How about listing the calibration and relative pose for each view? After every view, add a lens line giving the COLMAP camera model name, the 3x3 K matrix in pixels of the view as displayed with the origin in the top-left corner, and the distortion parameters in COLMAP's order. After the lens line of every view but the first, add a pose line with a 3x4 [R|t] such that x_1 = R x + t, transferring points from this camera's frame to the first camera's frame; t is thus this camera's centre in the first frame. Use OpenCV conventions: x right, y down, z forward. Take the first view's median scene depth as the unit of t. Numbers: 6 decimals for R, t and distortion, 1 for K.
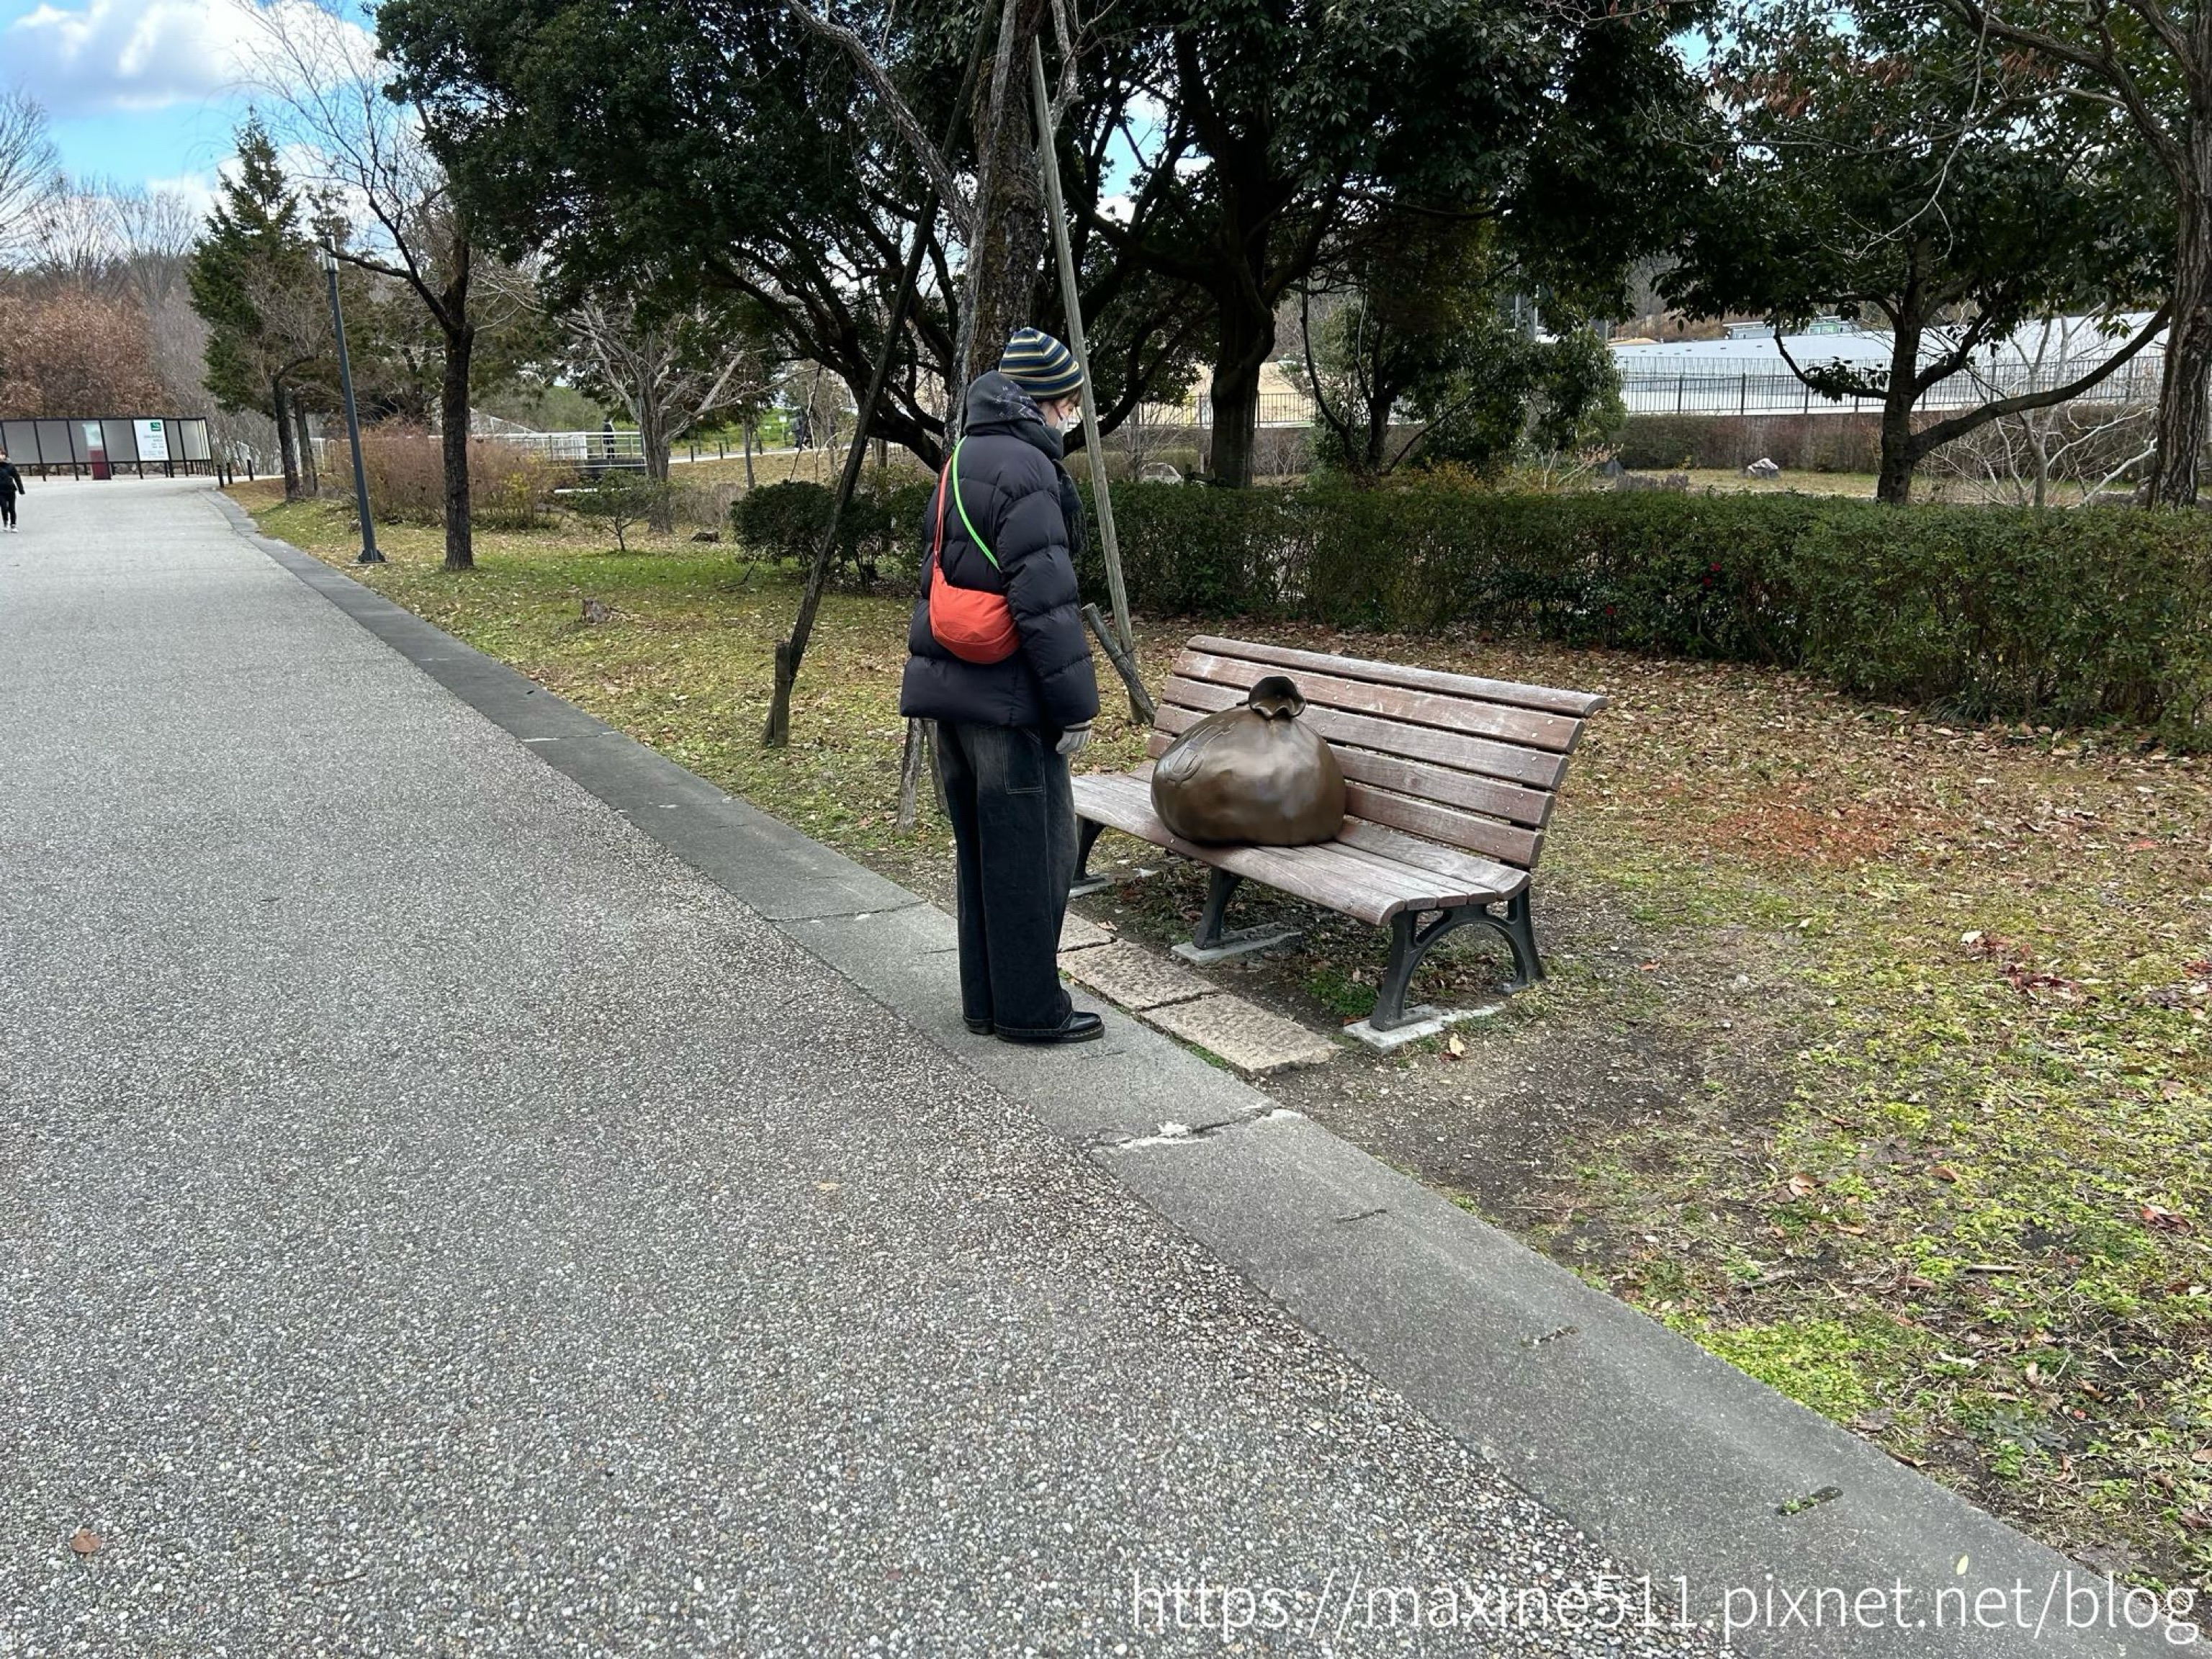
lens RADIAL K [[1671.5, 0, 1104.8], [0, 1671.5, 832.4], [0, 0, 1]] dist [-0.001737, -0.001659]
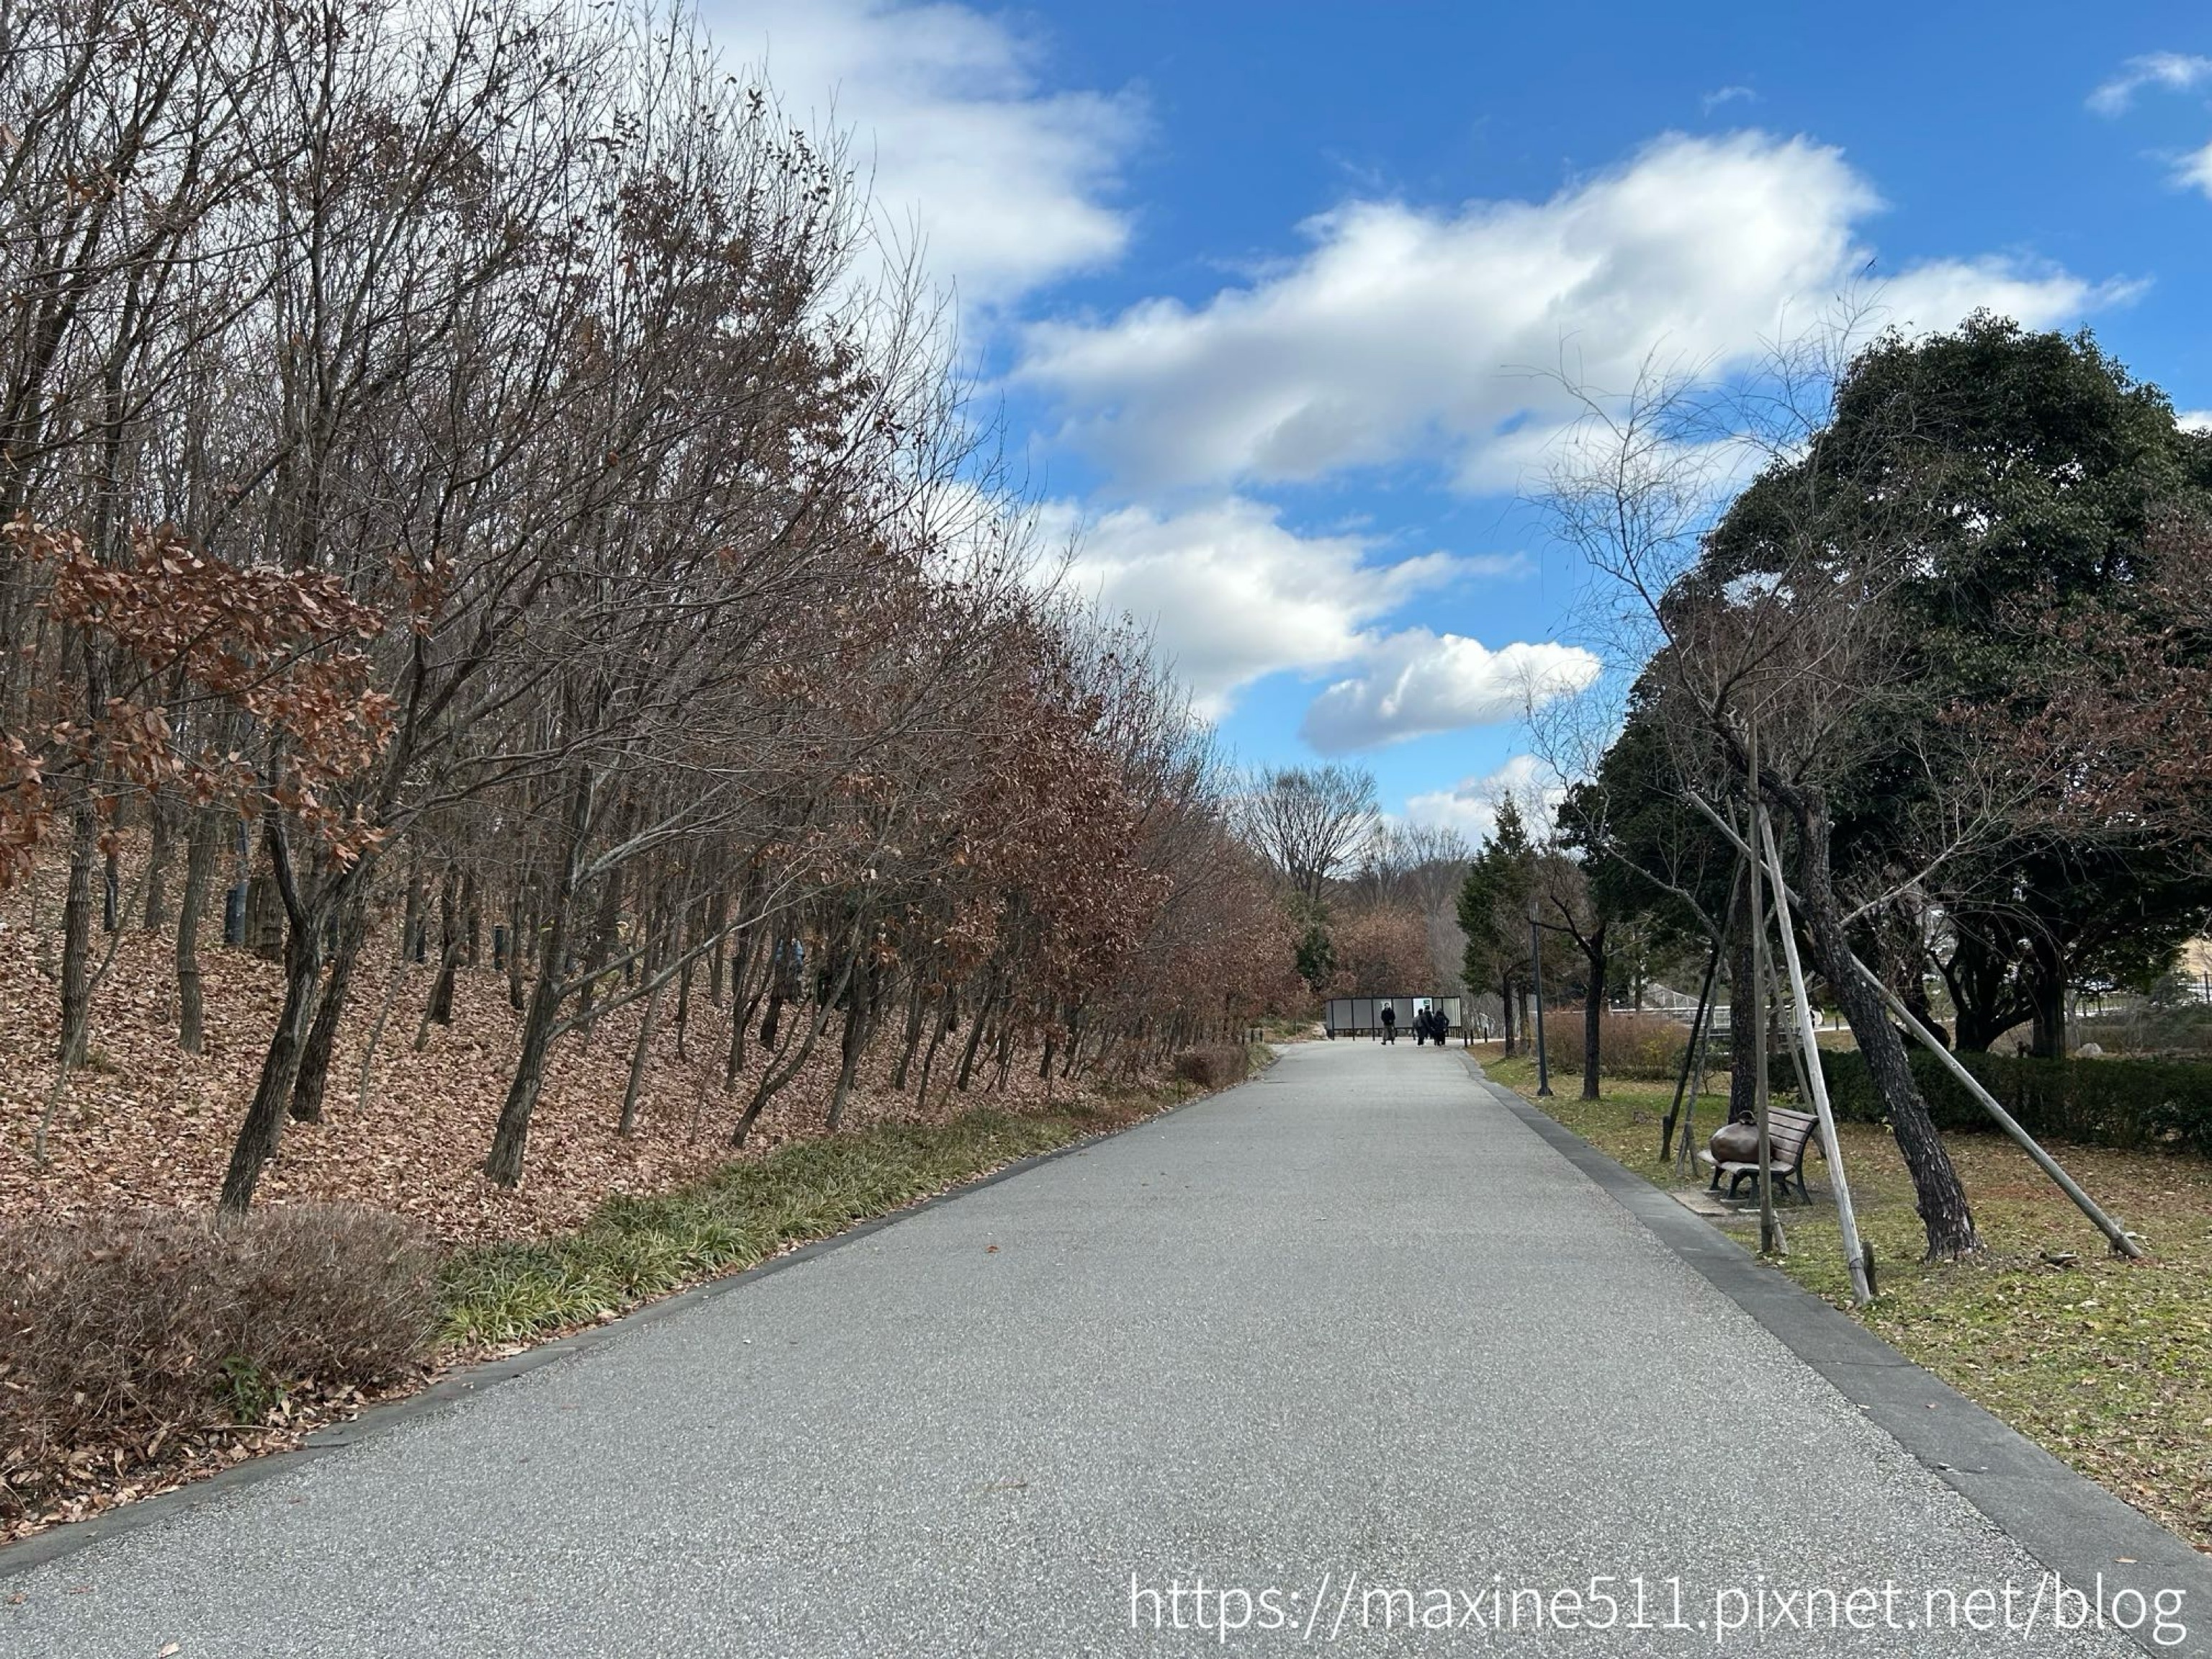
lens RADIAL K [[1671.5, 0, 1105.0], [0, 1671.5, 830.0], [0, 0, 1]] dist [-0.001737, -0.001659]
pose [[0.771338, -0.063793, -0.633221, 0.141548], [-0.148011, 0.949701, -0.275971, 0.053573], [0.618976, 0.306591, 0.723098, -0.264876]]
